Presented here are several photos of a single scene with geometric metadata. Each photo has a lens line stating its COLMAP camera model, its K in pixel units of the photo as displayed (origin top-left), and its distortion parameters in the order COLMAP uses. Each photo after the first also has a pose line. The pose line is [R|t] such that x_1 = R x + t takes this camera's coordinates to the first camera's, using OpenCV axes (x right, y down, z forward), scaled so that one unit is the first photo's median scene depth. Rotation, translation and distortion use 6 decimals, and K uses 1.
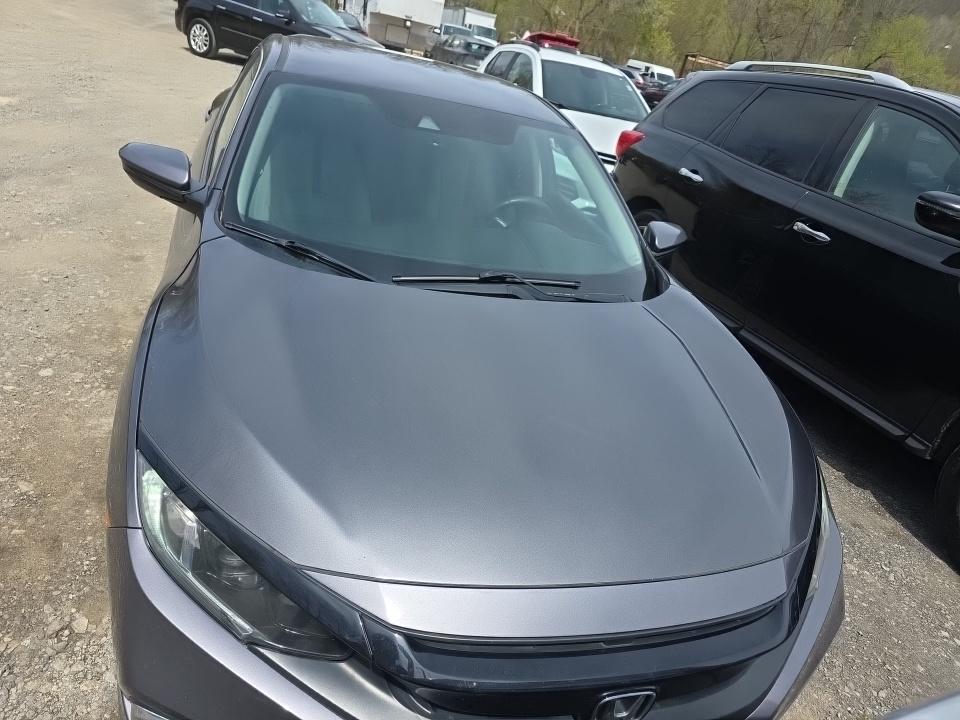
lens RADIAL K [[635.8, 0, 480.0], [0, 635.8, 360.0], [0, 0, 1]] dist [0.006017, 0.000488]
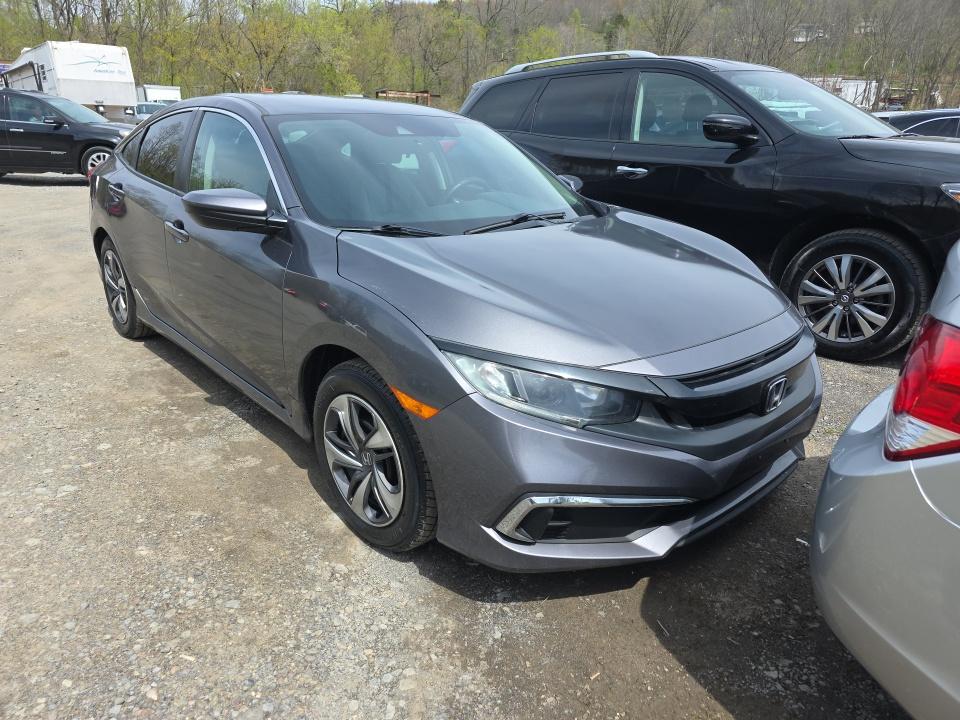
lens RADIAL K [[635.8, 0, 480.0], [0, 635.8, 360.0], [0, 0, 1]] dist [0.006017, 0.000488]
pose [[0.889335, -0.316736, 0.329789, -0.328562], [0.336307, 0.941749, -0.002437, 0.069796], [-0.309807, 0.113078, 0.944051, -0.115384]]
